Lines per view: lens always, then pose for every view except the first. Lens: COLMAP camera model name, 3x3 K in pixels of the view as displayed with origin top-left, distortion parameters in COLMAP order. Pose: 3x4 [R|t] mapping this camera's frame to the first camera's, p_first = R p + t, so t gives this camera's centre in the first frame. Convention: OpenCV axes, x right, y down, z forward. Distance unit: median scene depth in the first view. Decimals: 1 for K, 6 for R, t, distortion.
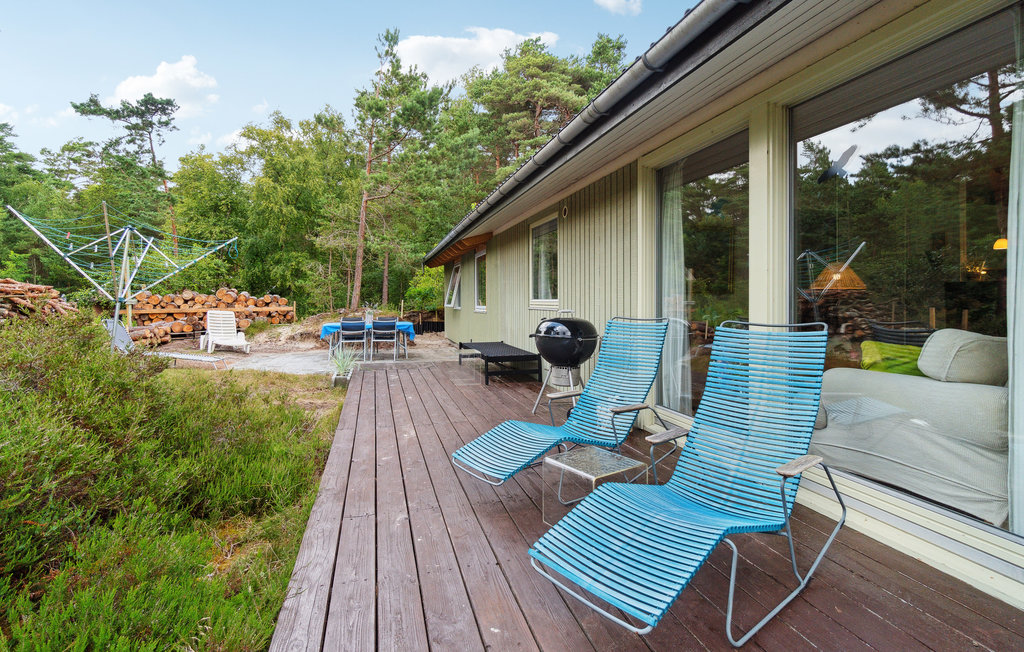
lens RADIAL K [[494.4, 0, 503.7], [0, 494.4, 299.6], [0, 0, 1]] dist [0.002798, -0.000268]
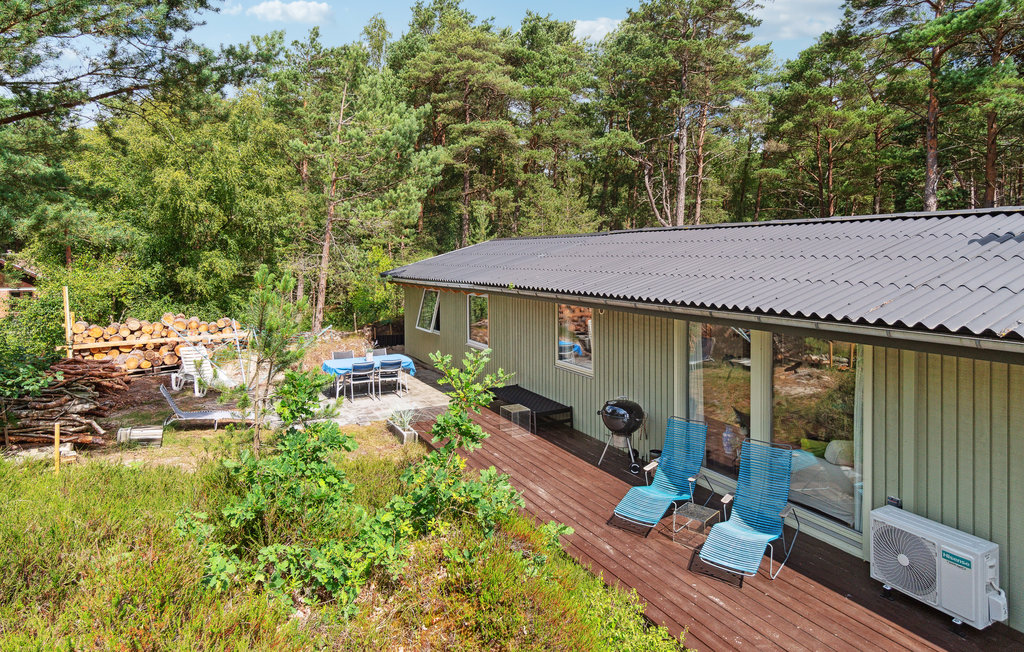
lens RADIAL K [[598.6, 0, 518.0], [0, 598.6, 262.1], [0, 0, 1]] dist [-0.000402, -0.007010]
pose [[0.969748, -0.004309, 0.244072, -0.221436], [-0.000904, 0.999774, 0.021241, -0.151702], [-0.244108, -0.020819, 0.969525, -0.246533]]
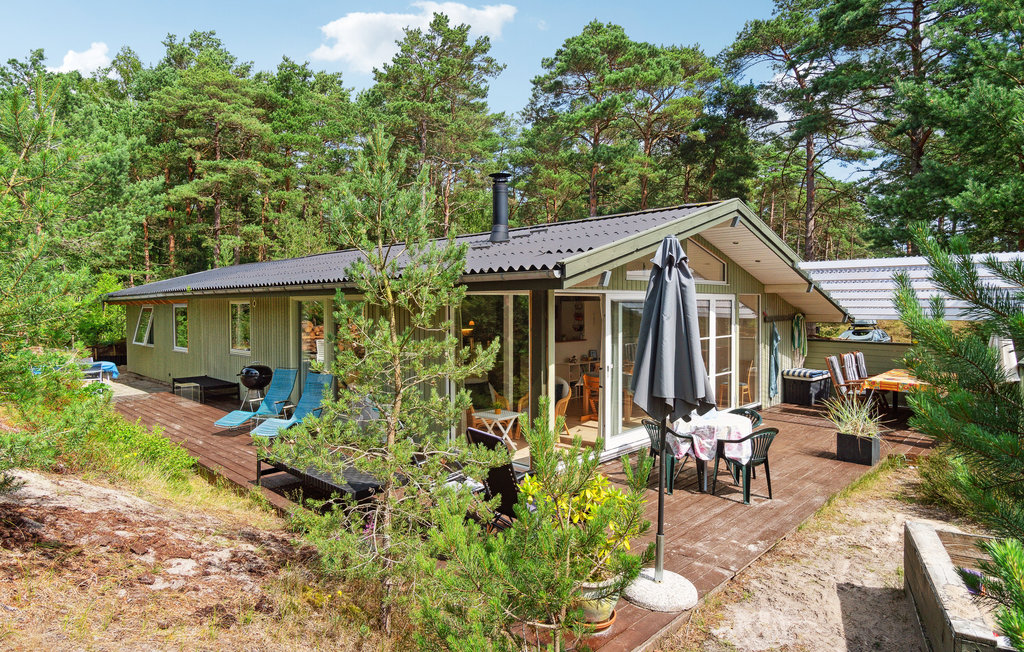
lens RADIAL K [[598.6, 0, 523.0], [0, 598.6, 318.1], [0, 0, 1]] dist [-0.000402, -0.007010]
pose [[0.847886, -0.007263, 0.530129, -0.089019], [-0.006745, 0.999677, 0.024484, -0.081668], [-0.530136, -0.024335, 0.847564, -0.602405]]
